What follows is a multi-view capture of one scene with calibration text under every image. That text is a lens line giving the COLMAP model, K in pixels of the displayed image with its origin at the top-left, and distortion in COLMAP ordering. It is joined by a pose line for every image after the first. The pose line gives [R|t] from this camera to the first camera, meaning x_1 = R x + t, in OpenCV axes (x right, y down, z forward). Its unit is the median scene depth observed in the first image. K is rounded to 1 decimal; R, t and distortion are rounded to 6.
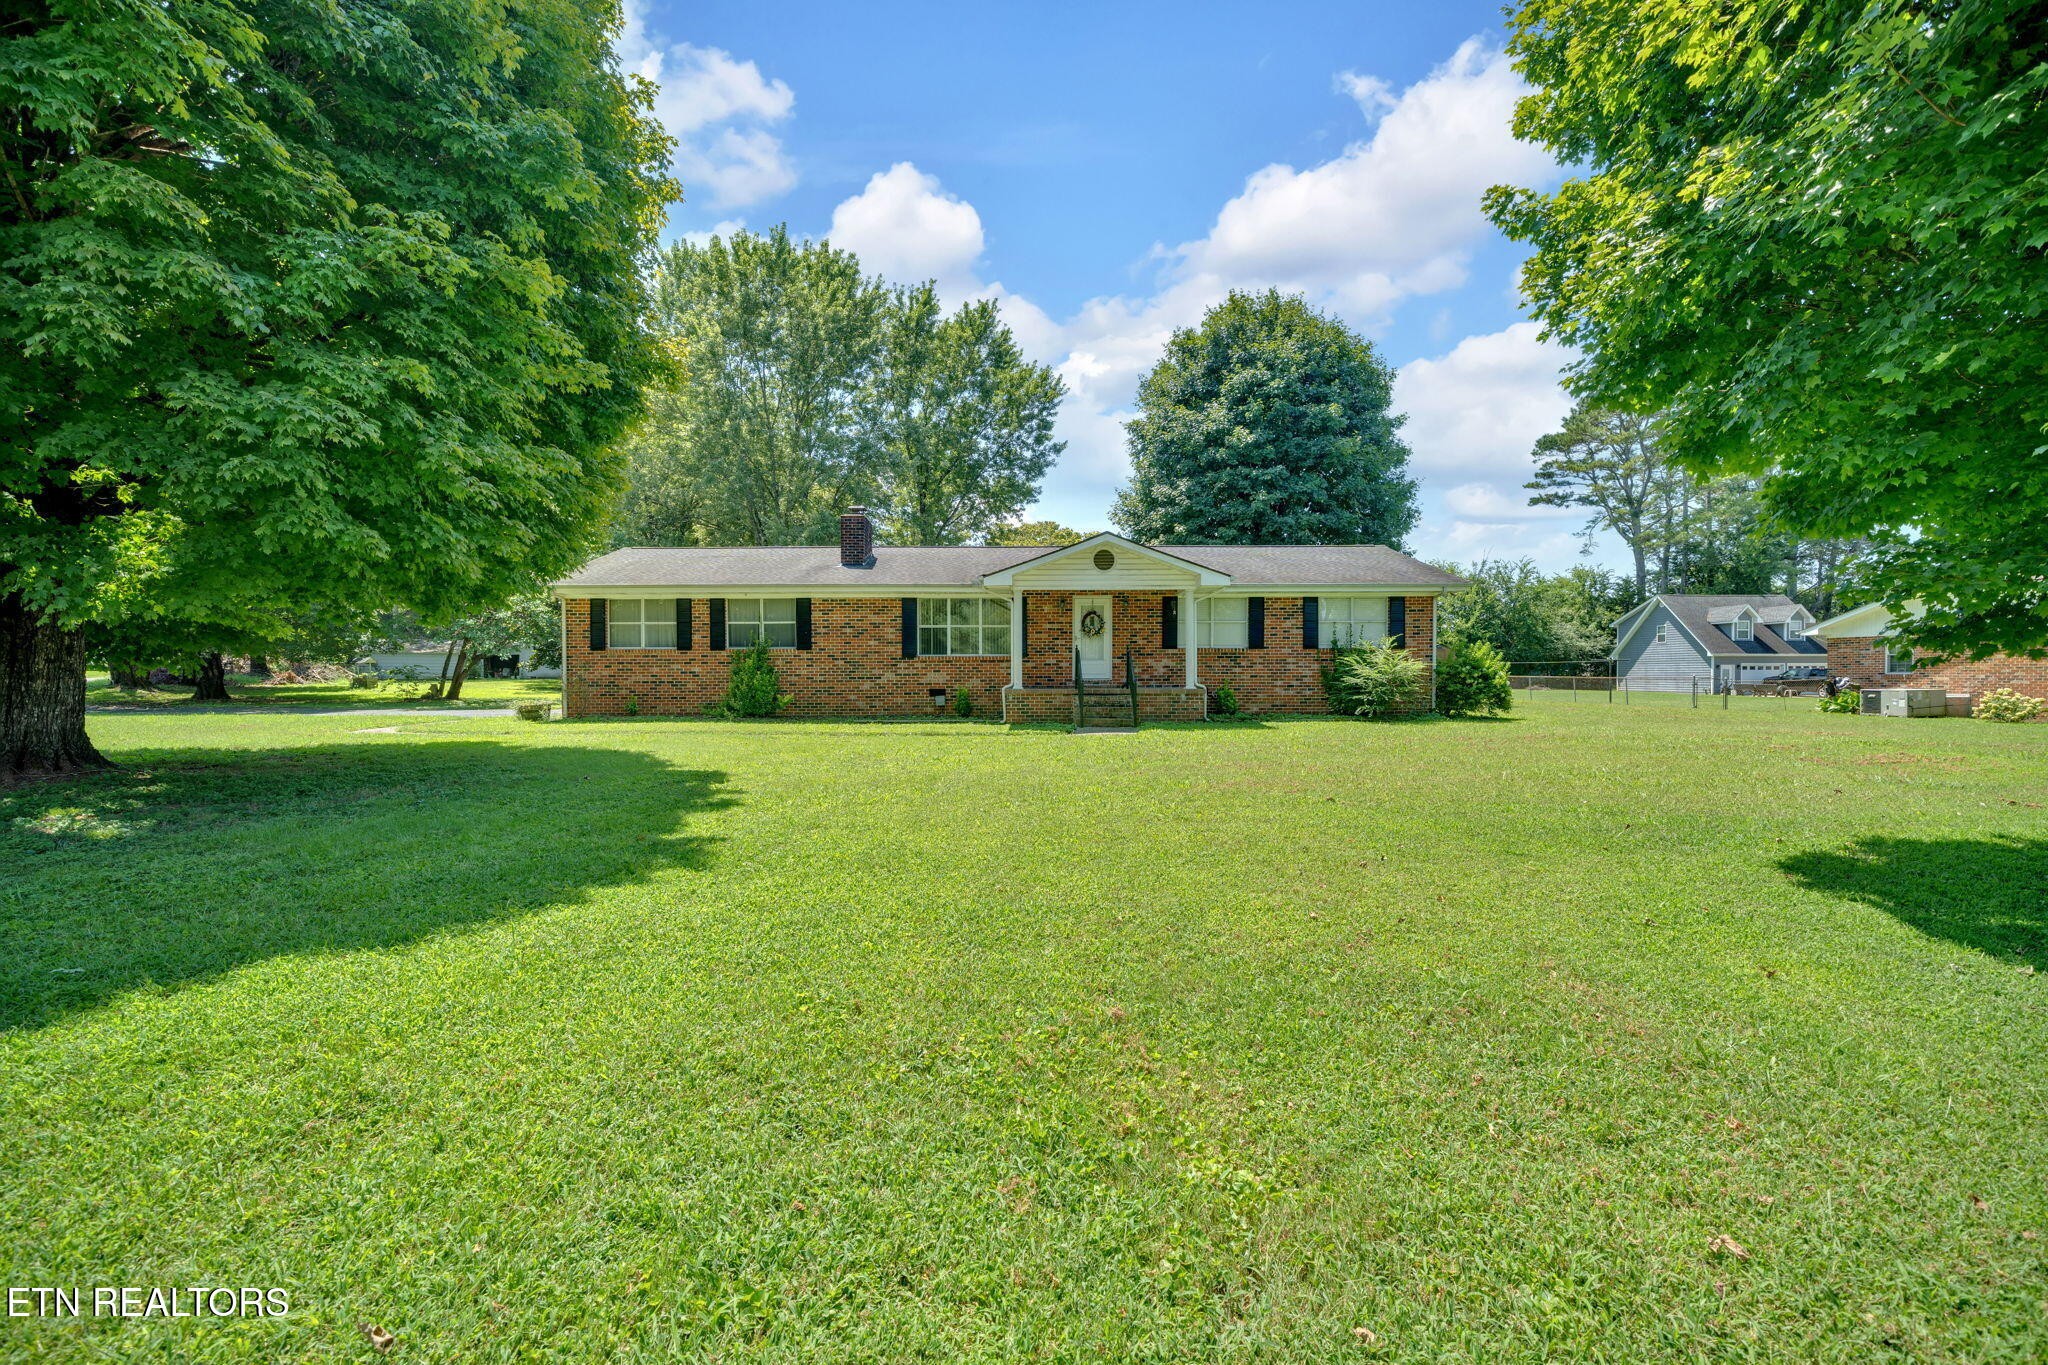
lens RADIAL K [[783.7, 0, 1024.0], [0, 783.7, 682.5], [0, 0, 1]] dist [-0.000116, 0.000112]
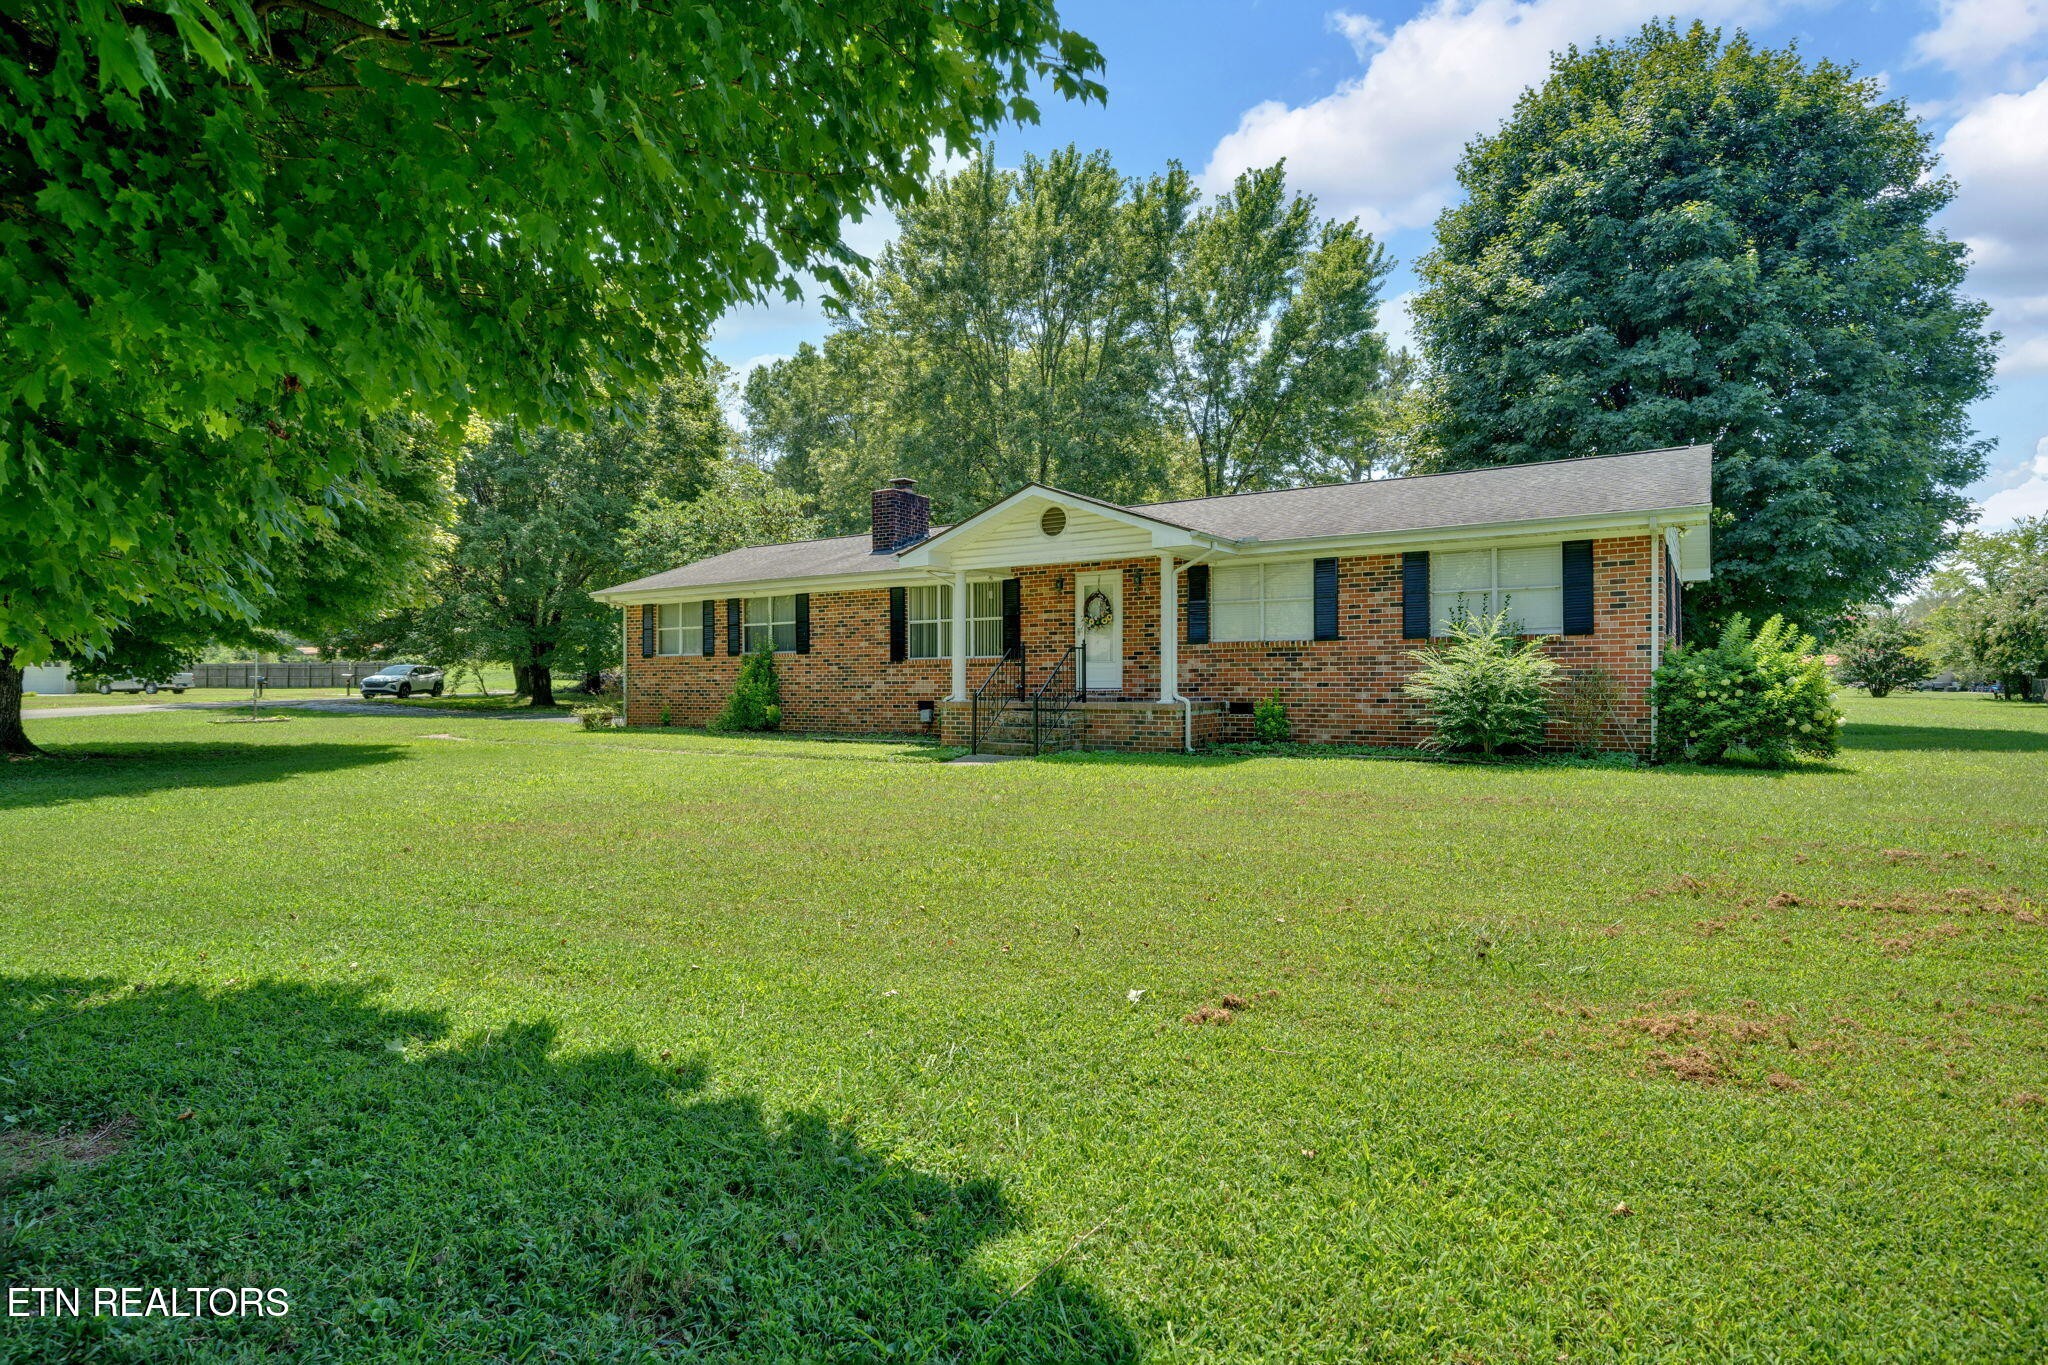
lens RADIAL K [[1007.3, 0, 1024.0], [0, 1007.3, 682.5], [0, 0, 1]] dist [0.000314, 0.000374]
pose [[0.853385, -0.001376, -0.521279, 0.501134], [-0.003161, 0.999964, -0.007814, -0.002588], [0.521272, 0.008316, 0.853350, 0.185827]]
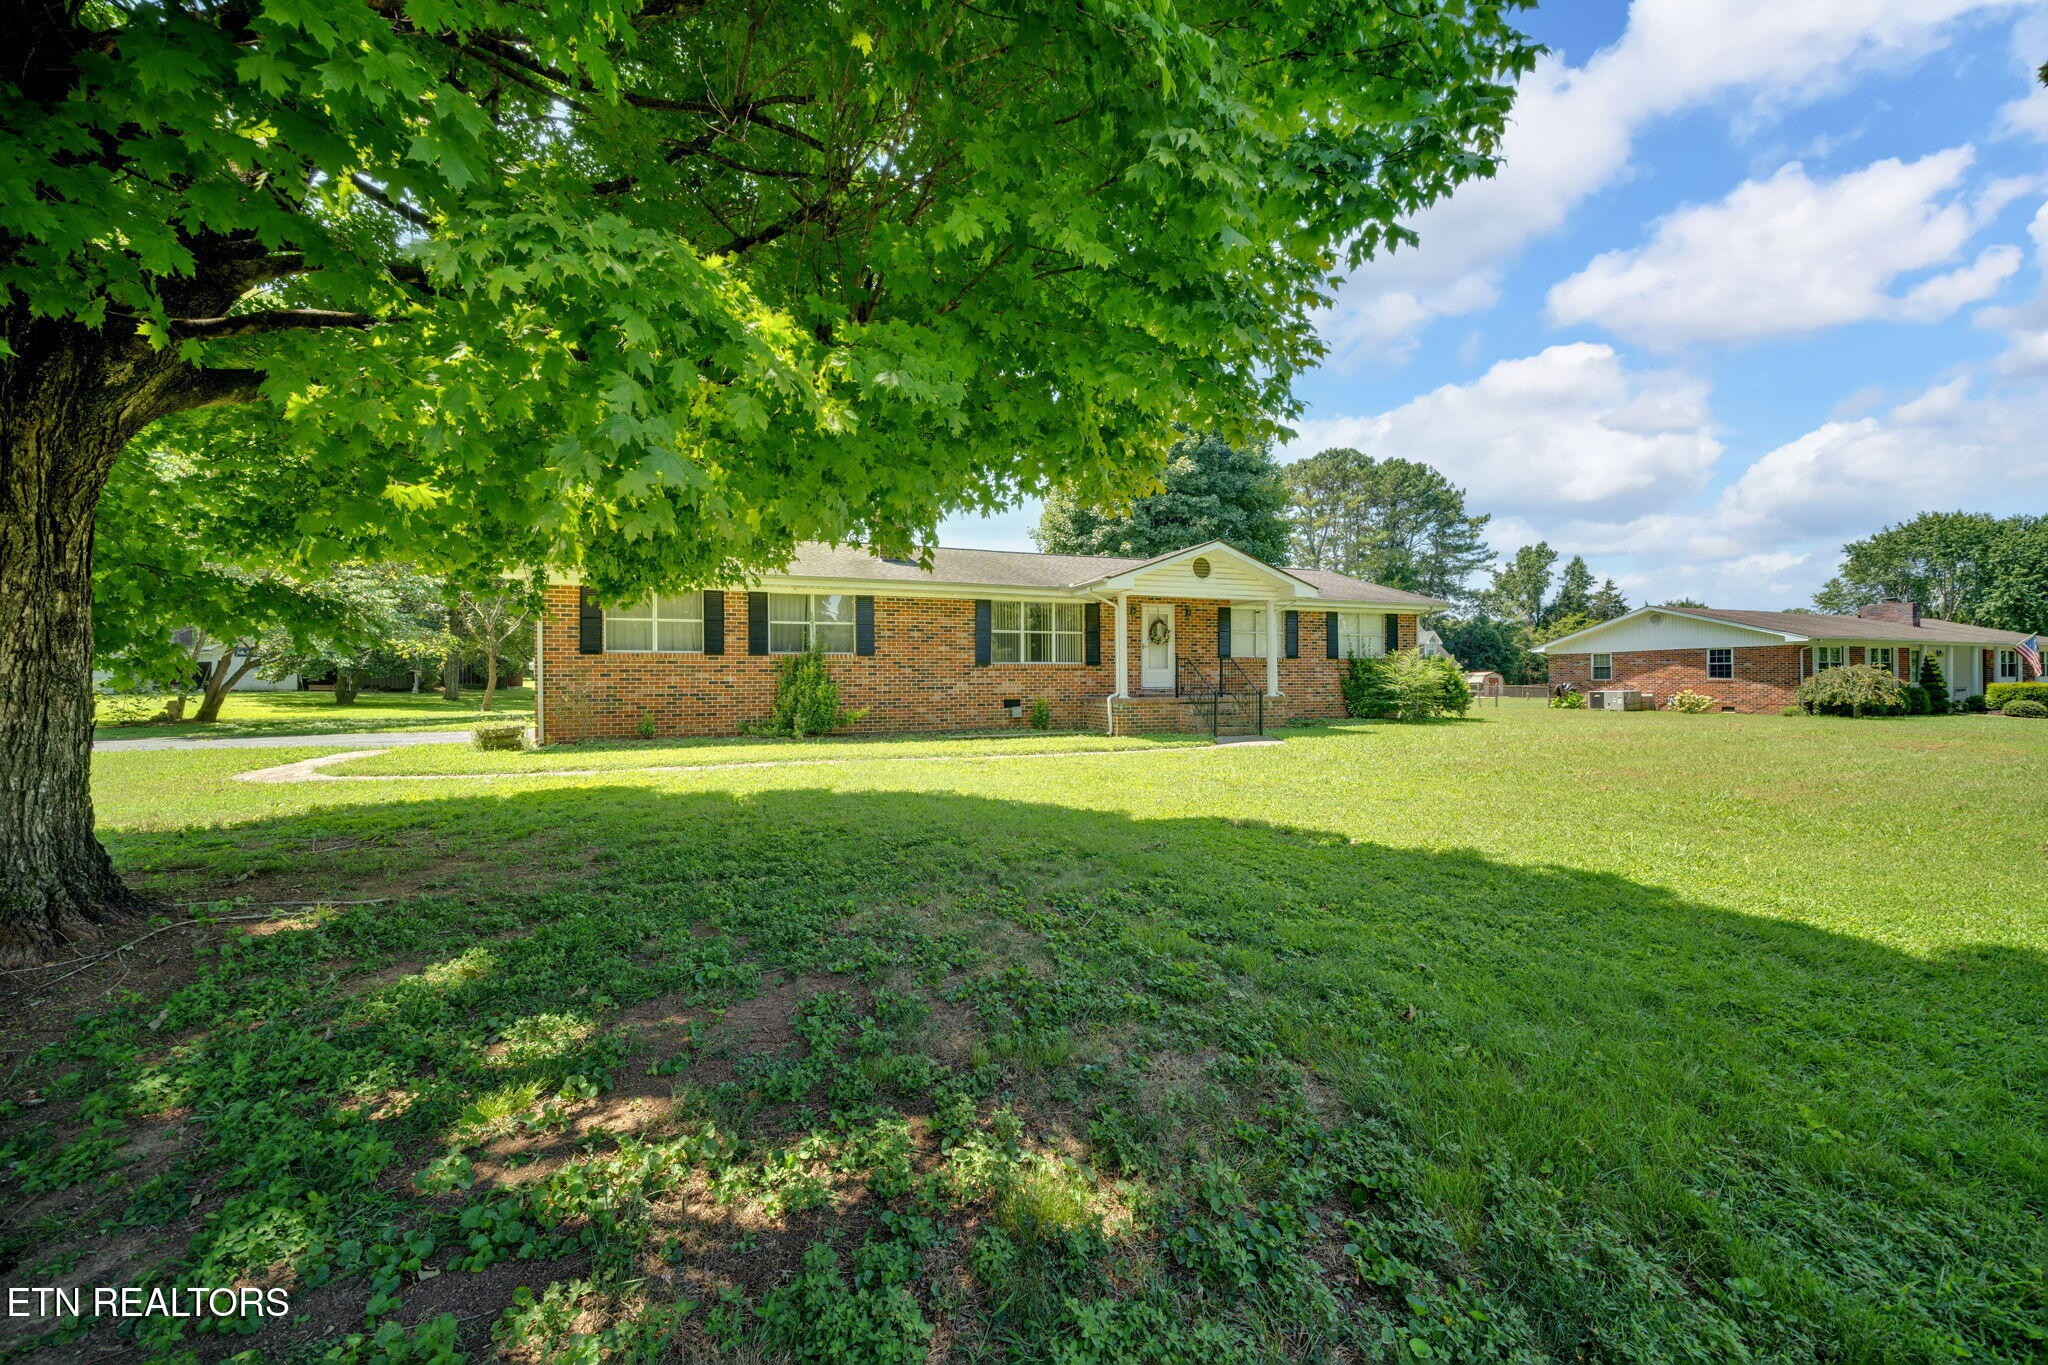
lens RADIAL K [[699.7, 0, 992.6], [0, 699.7, 683.0], [0, 0, 1]] dist [-0.000392, -0.000012]
pose [[0.940865, -0.004268, 0.338756, -0.410270], [0.008021, 0.999921, -0.009678, -0.003230], [-0.338688, 0.011823, 0.940824, 0.231454]]
